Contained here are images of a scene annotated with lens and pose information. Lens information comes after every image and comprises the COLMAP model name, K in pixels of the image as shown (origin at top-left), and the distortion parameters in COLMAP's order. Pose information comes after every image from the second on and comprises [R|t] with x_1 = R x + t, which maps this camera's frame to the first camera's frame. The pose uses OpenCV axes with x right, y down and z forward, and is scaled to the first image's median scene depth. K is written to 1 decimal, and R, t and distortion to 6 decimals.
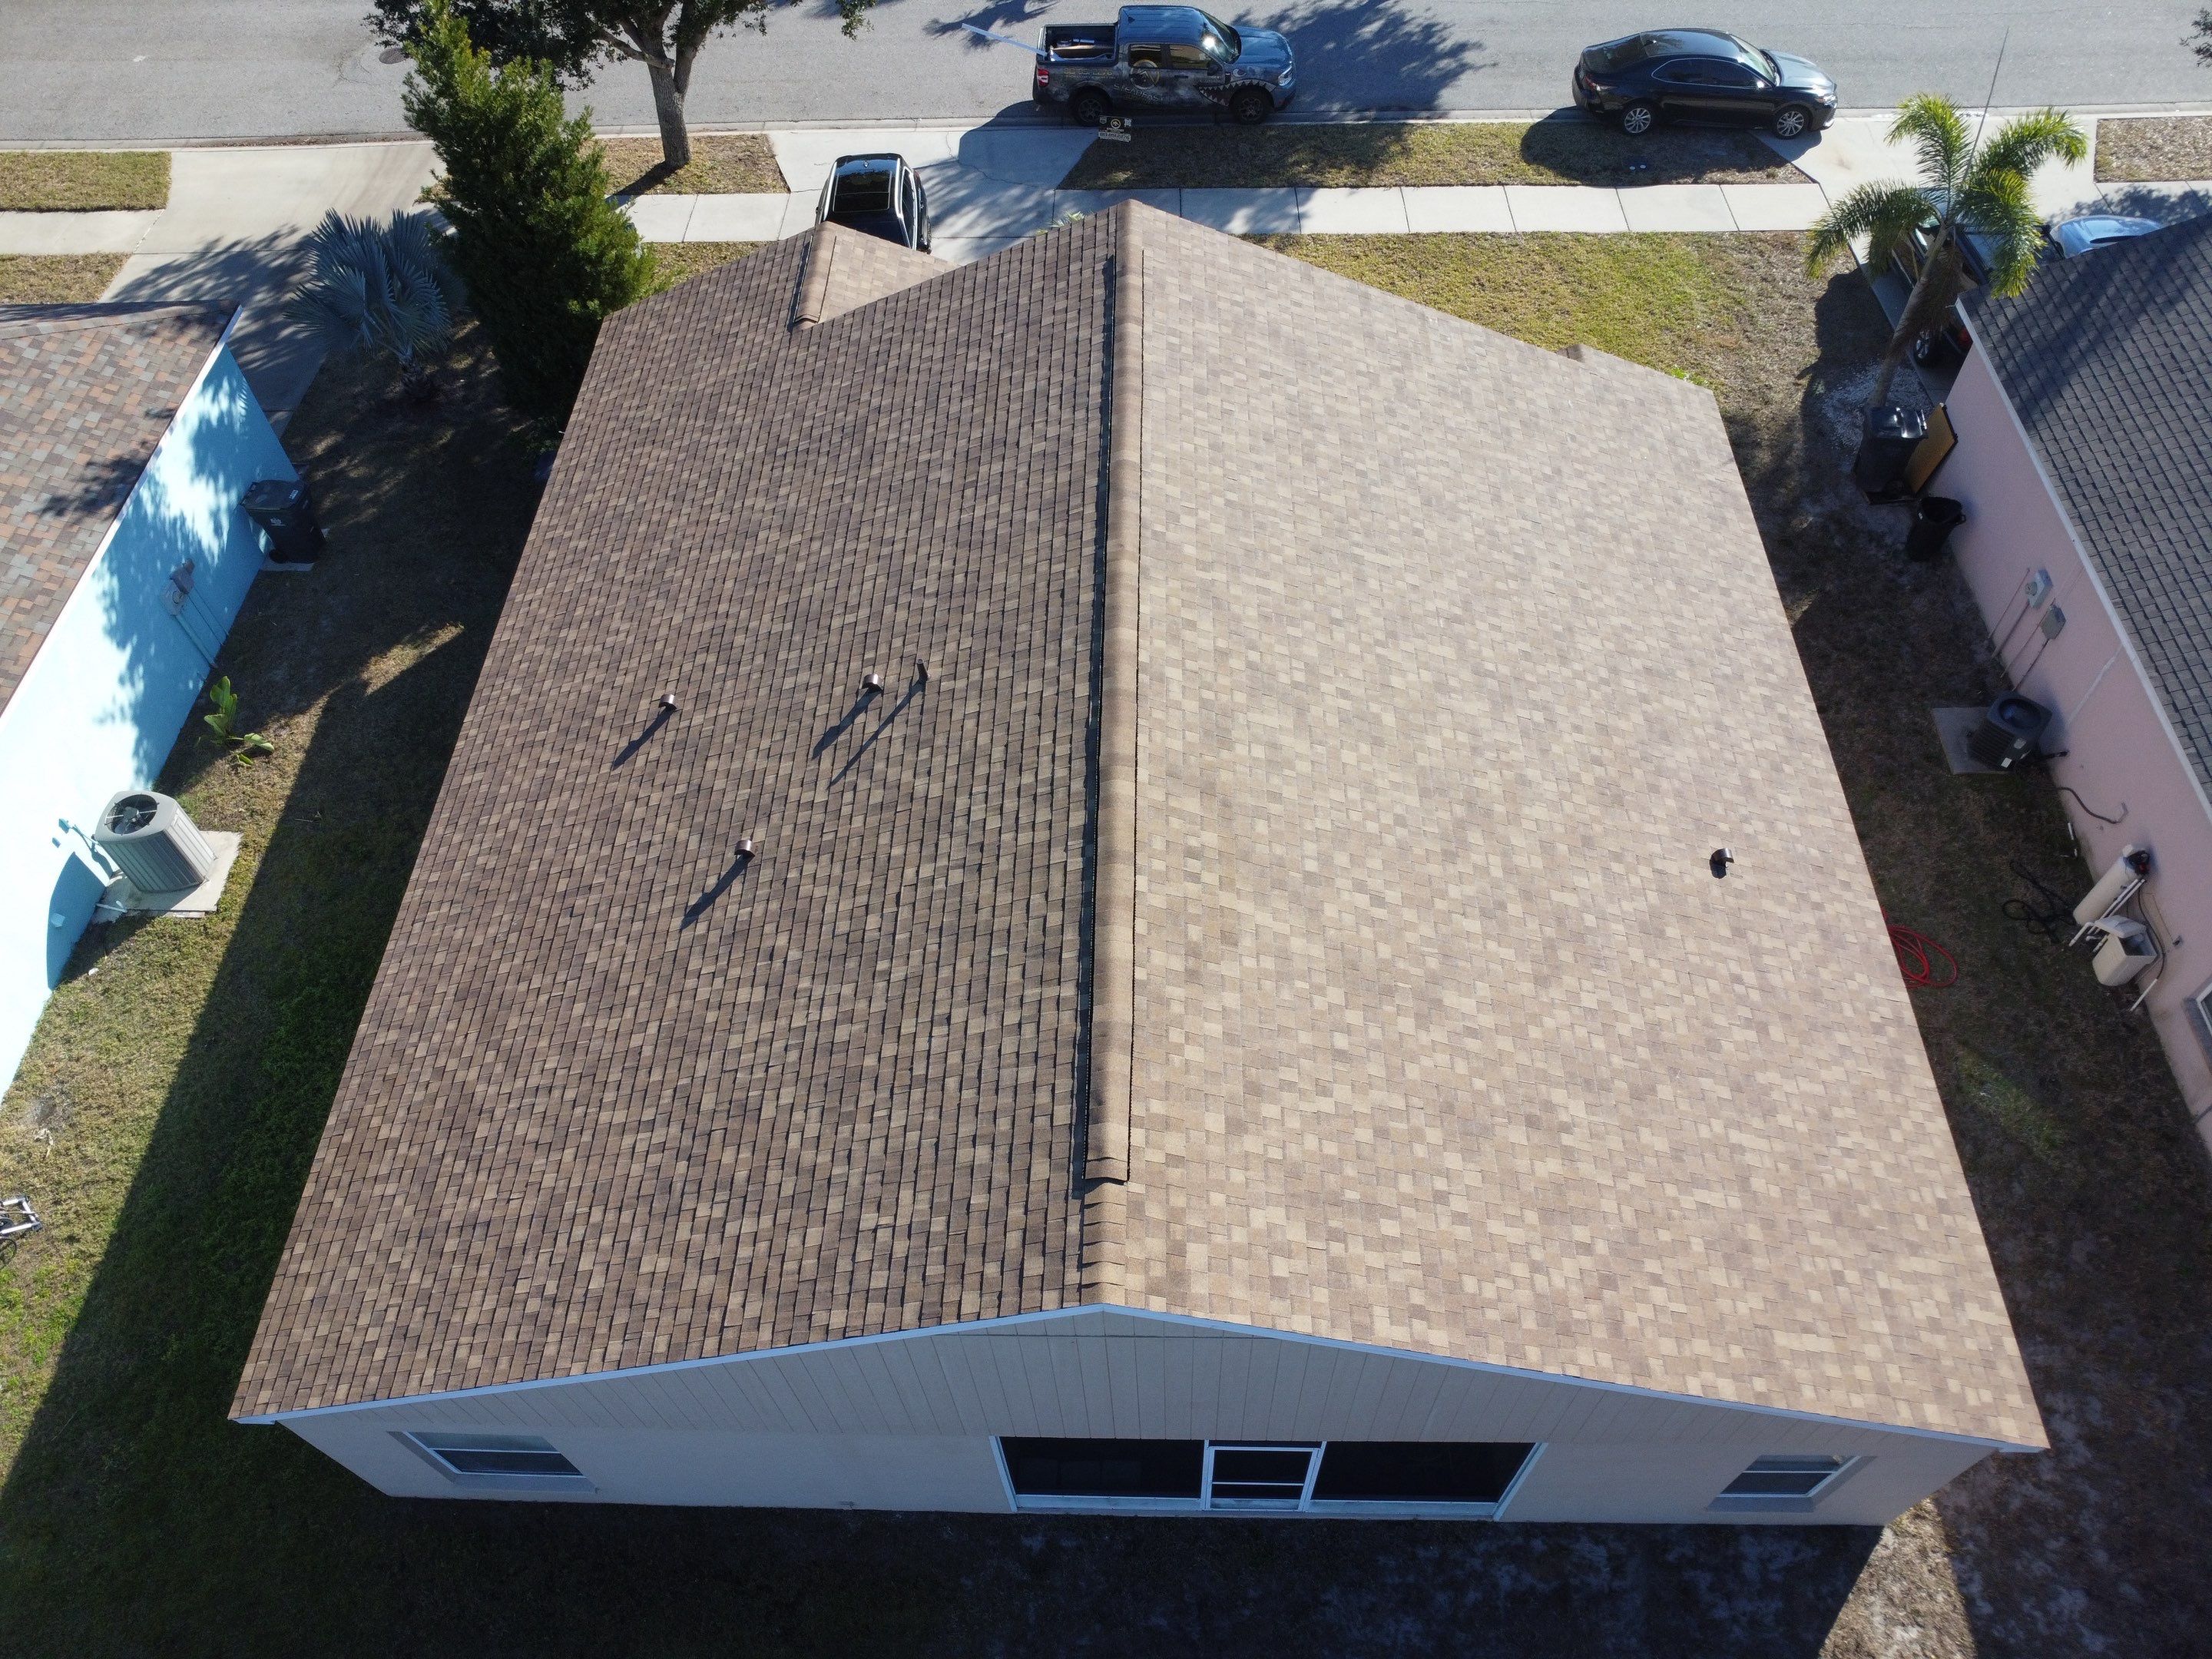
lens RADIAL K [[1592.8, 0, 1094.6], [0, 1592.8, 825.5], [0, 0, 1]] dist [-0.024479, -0.012752]
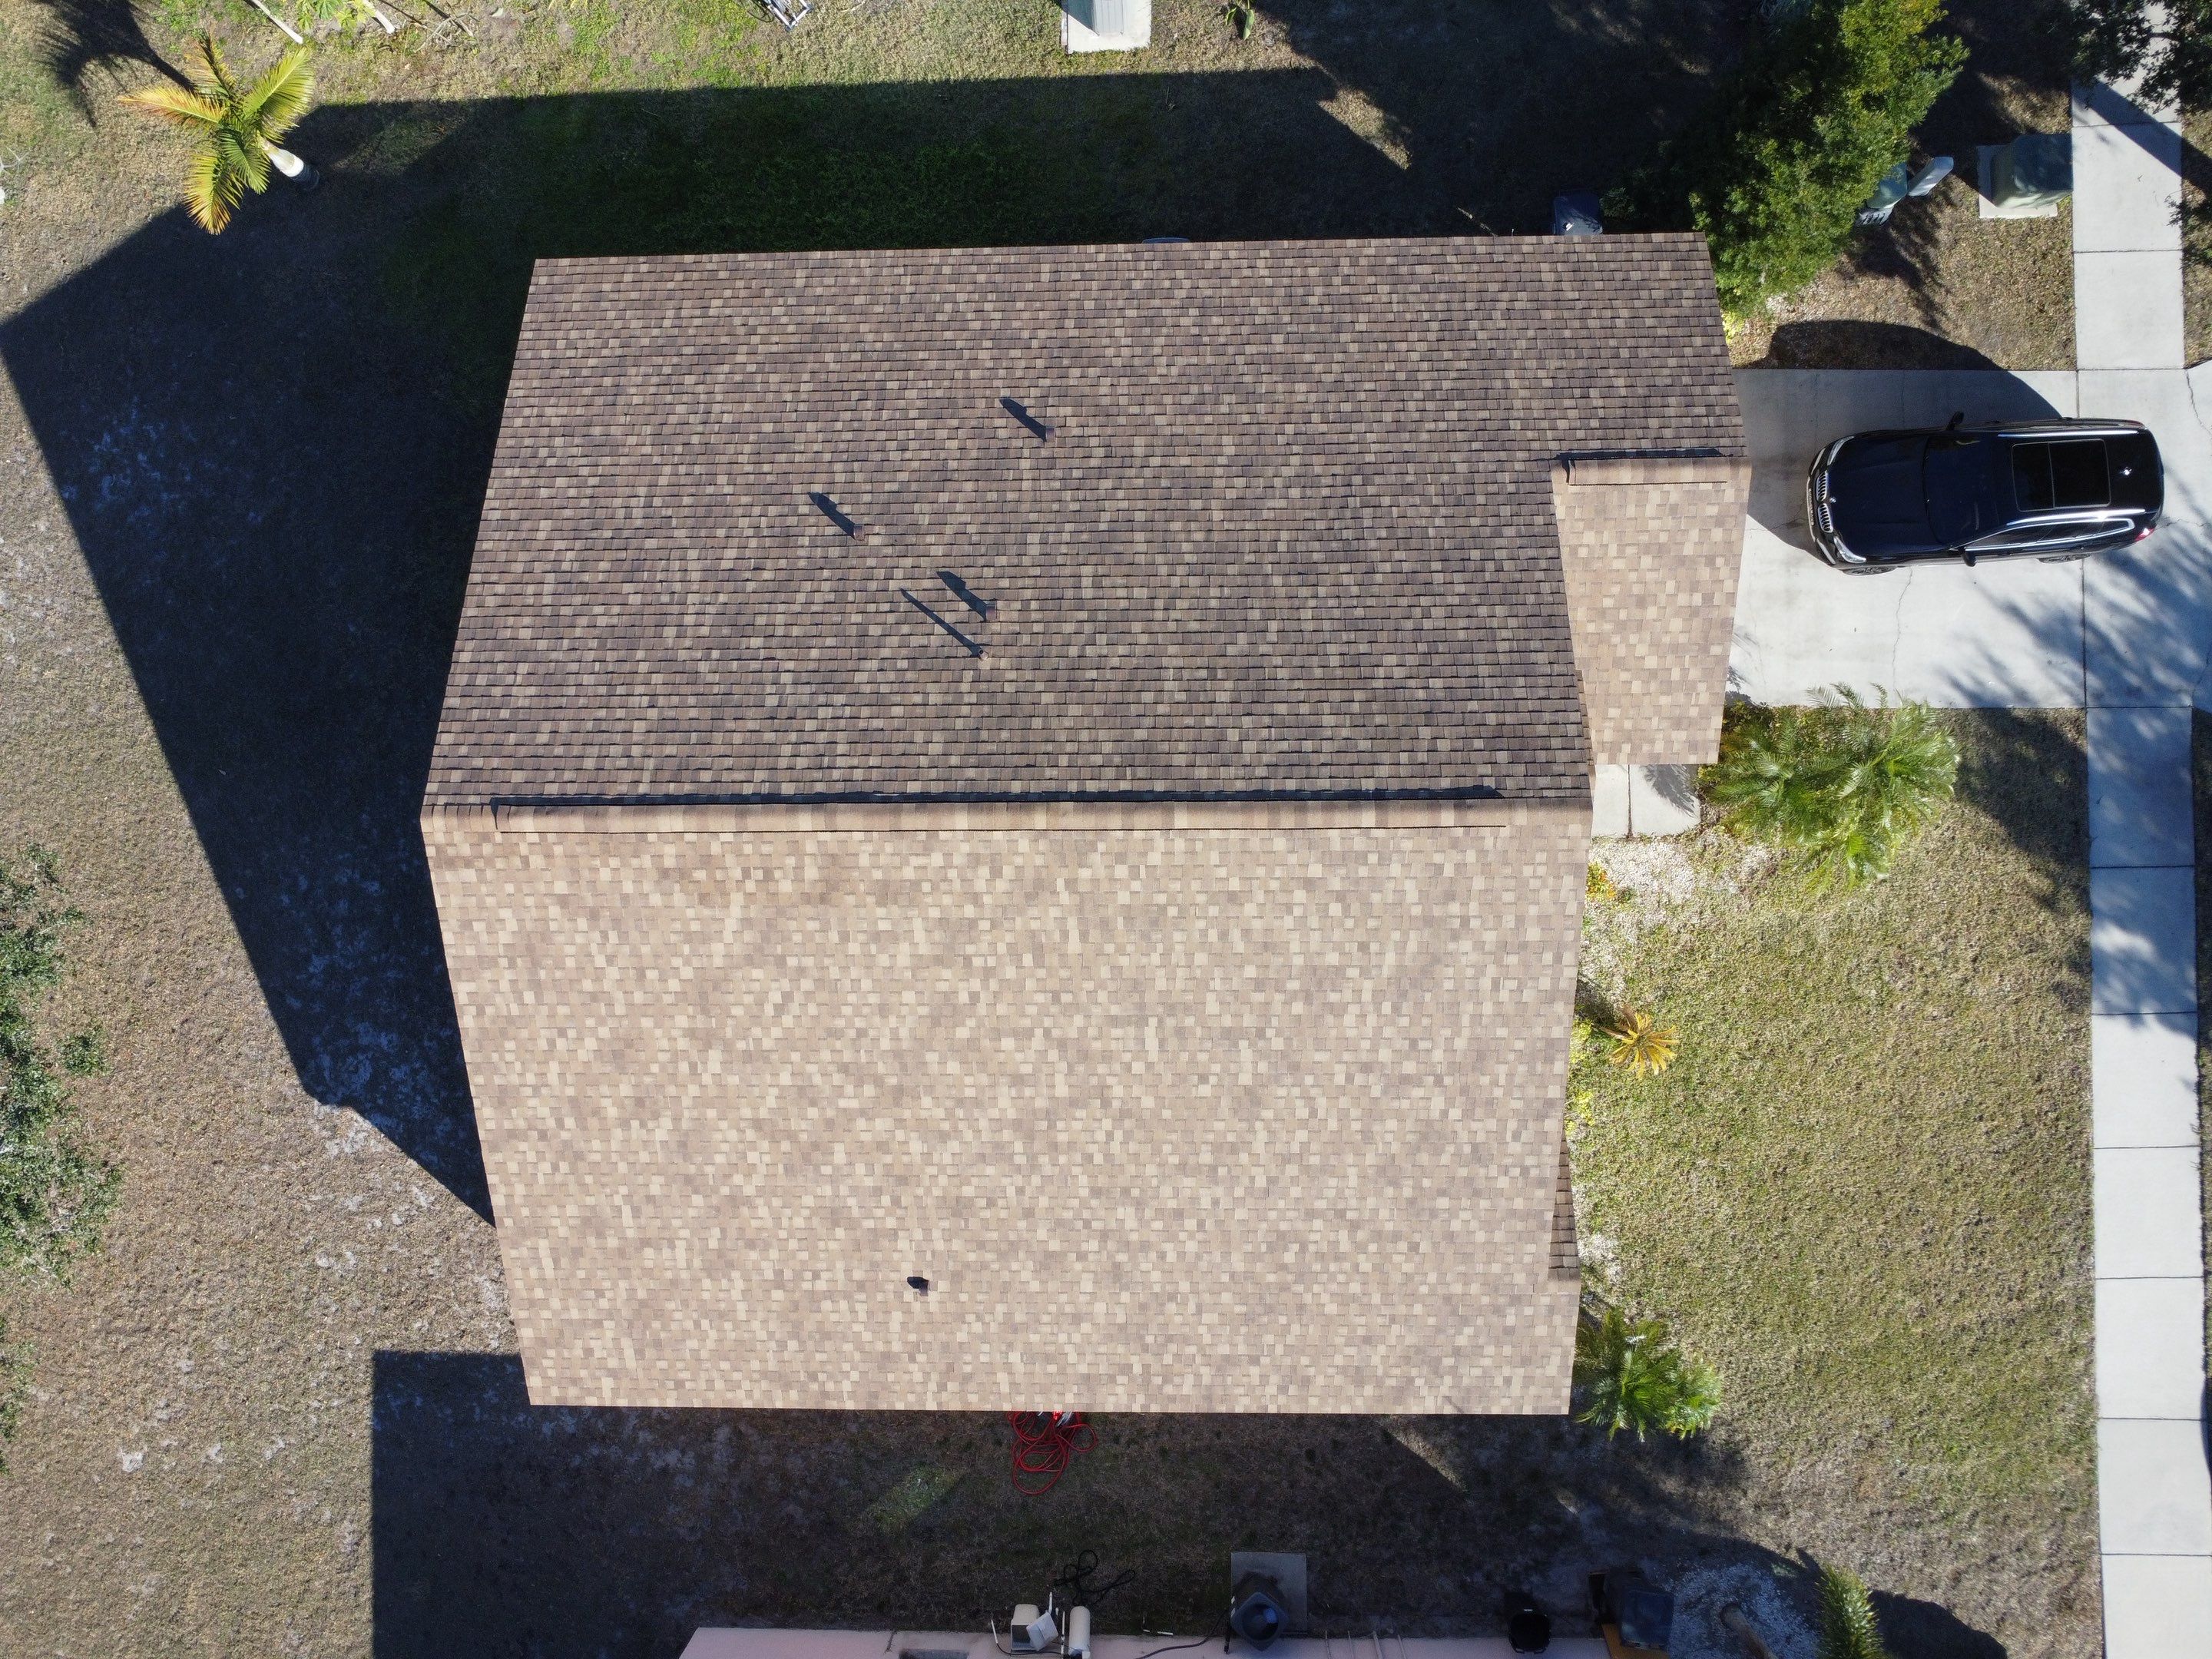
lens RADIAL K [[1592.8, 0, 1096.7], [0, 1592.8, 819.7], [0, 0, 1]] dist [-0.024479, -0.012752]
pose [[0.034196, 0.999395, 0.006399, 0.013803], [-0.773238, 0.022400, 0.633720, -0.922064], [0.633193, -0.026619, 0.773536, 0.105039]]
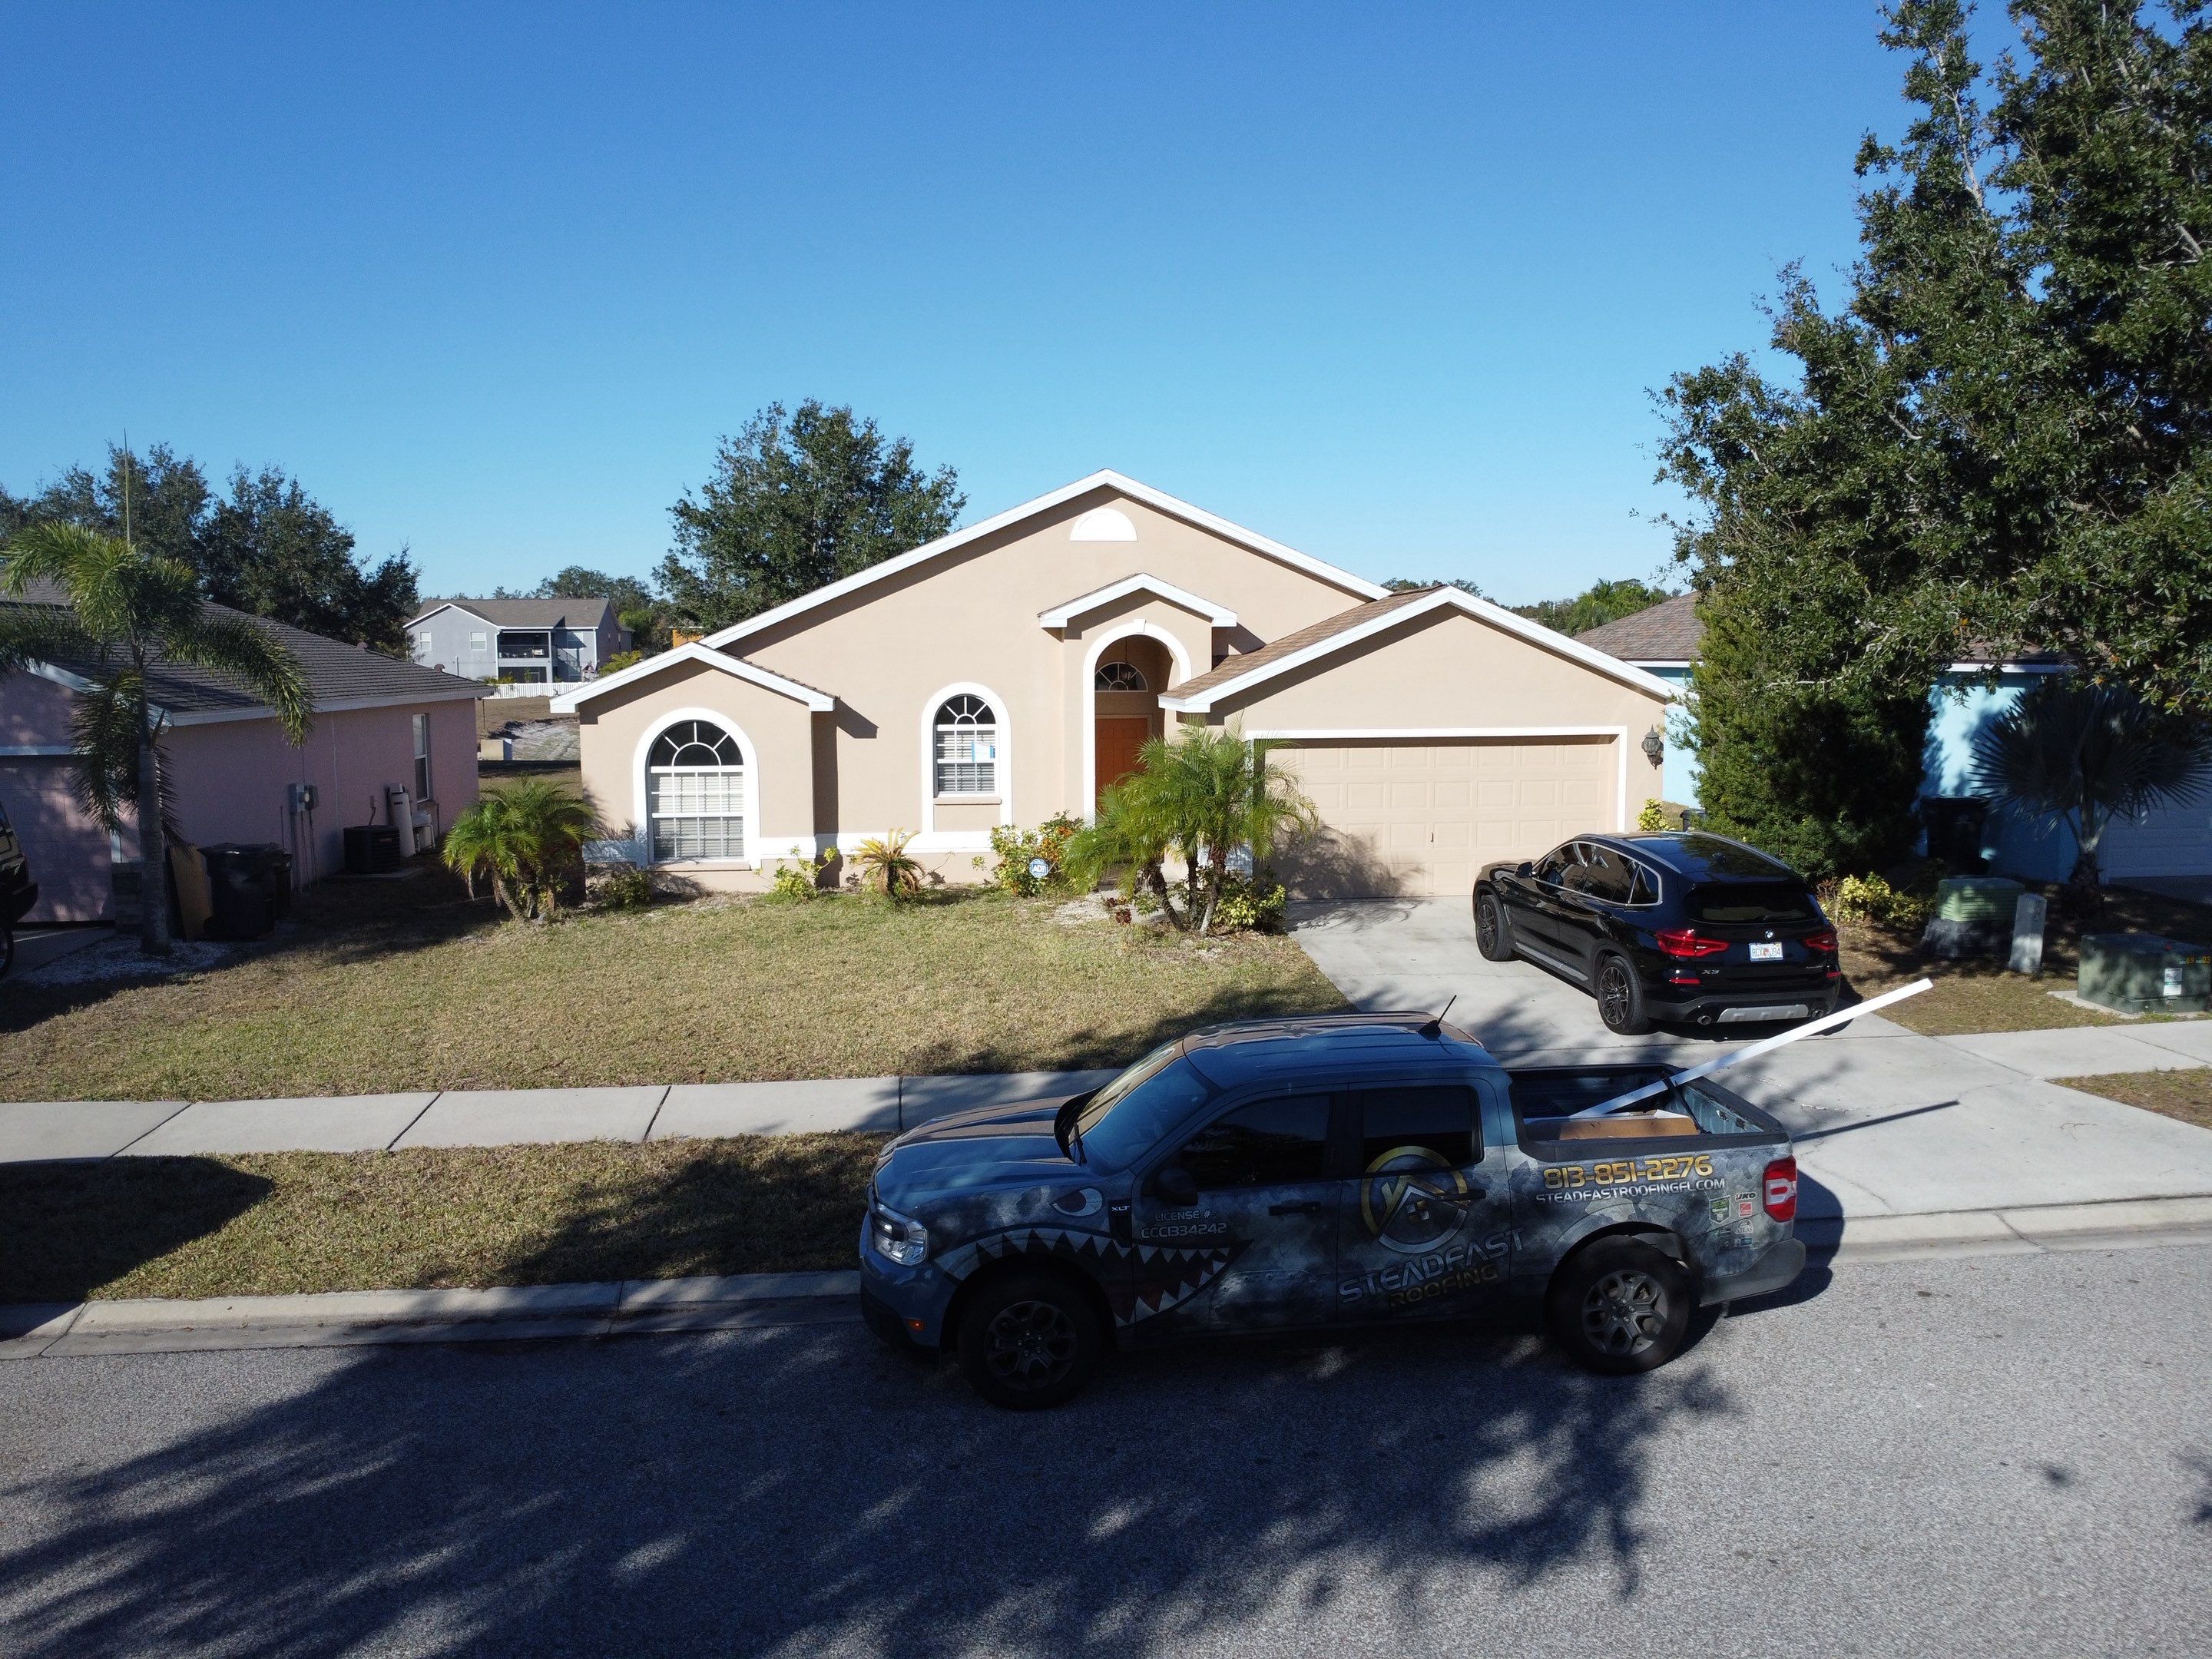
lens RADIAL K [[1592.8, 0, 1085.6], [0, 1592.8, 837.8], [0, 0, 1]] dist [-0.024479, -0.012752]
pose [[-0.991351, 0.049073, -0.121715, 0.244029], [-0.081150, 0.499665, 0.862409, -1.561846], [0.103137, 0.864828, -0.491361, 2.221891]]
